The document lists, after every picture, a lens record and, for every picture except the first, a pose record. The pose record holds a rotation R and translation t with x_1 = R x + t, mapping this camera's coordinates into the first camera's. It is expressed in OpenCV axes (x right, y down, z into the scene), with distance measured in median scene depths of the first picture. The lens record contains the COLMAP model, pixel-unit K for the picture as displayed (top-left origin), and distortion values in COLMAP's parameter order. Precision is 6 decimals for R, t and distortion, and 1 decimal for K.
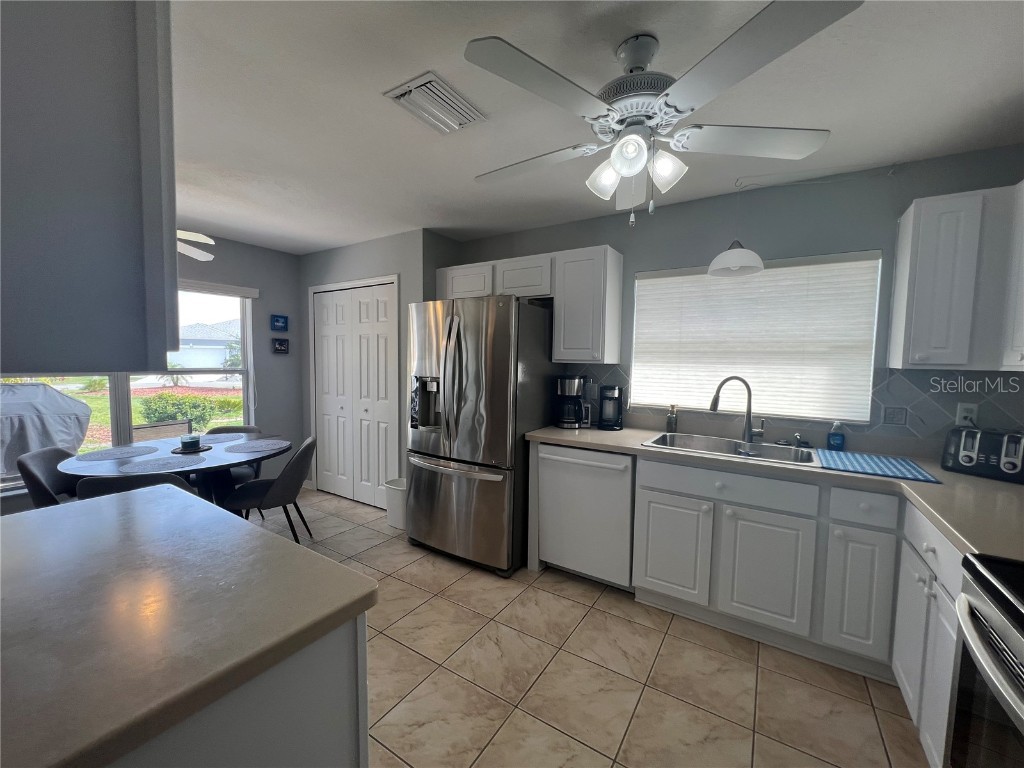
lens RADIAL K [[412.2, 0, 510.7], [0, 412.2, 386.2], [0, 0, 1]] dist [-0.003885, 0.002018]
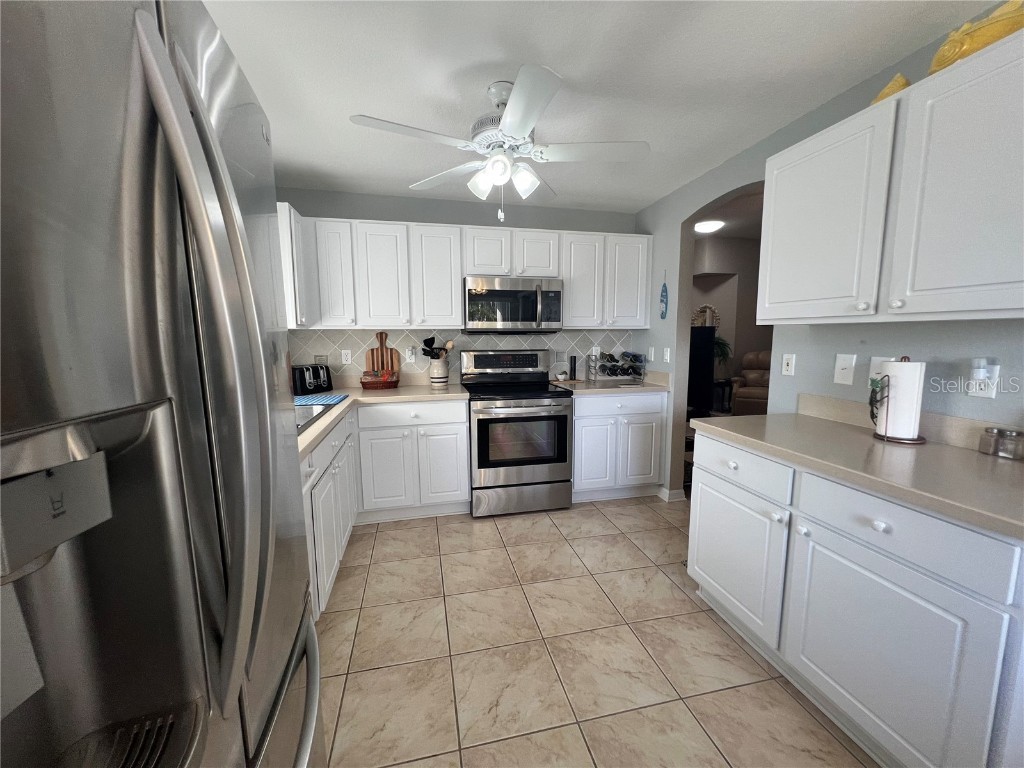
lens RADIAL K [[412.2, 0, 512.7], [0, 412.2, 388.9], [0, 0, 1]] dist [-0.003885, 0.002018]
pose [[-0.715299, -0.103719, 0.691079, -0.537789], [0.039625, 0.981314, 0.188291, -0.072214], [-0.697694, 0.162068, -0.697823, 1.491344]]
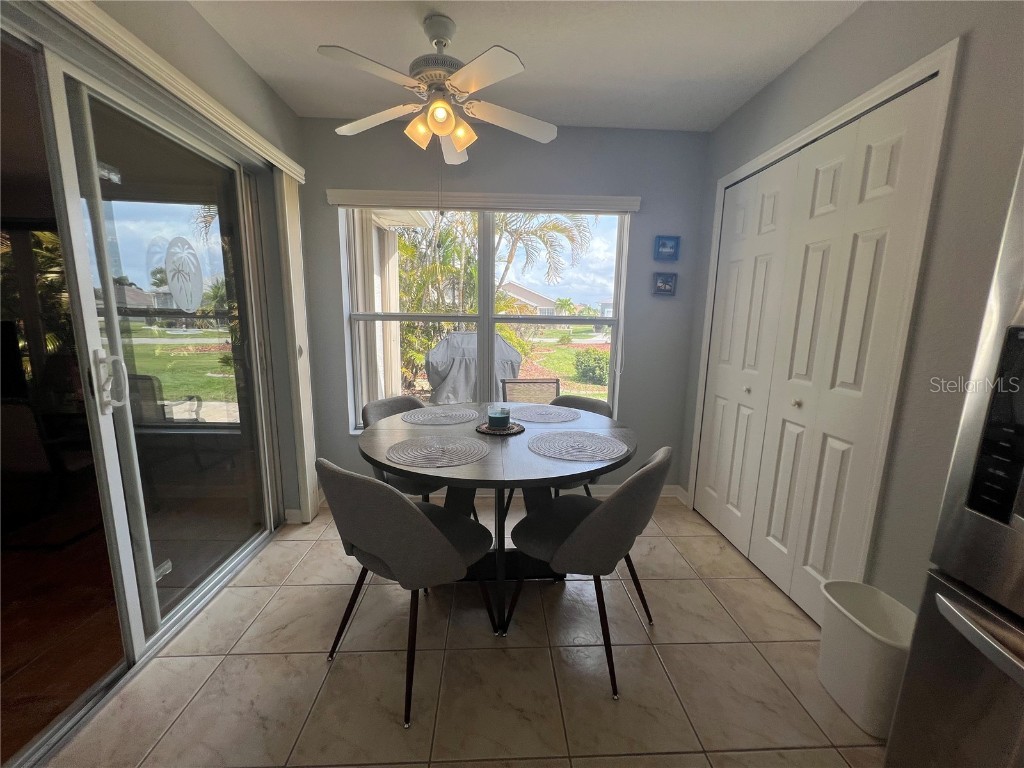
lens RADIAL K [[412.2, 0, 512.5], [0, 412.2, 387.1], [0, 0, 1]] dist [-0.003885, 0.002018]
pose [[0.582488, 0.134636, -0.801612, -0.158038], [-0.062925, 0.990696, 0.120669, 0.001609], [0.810400, -0.019847, 0.585541, 0.435045]]
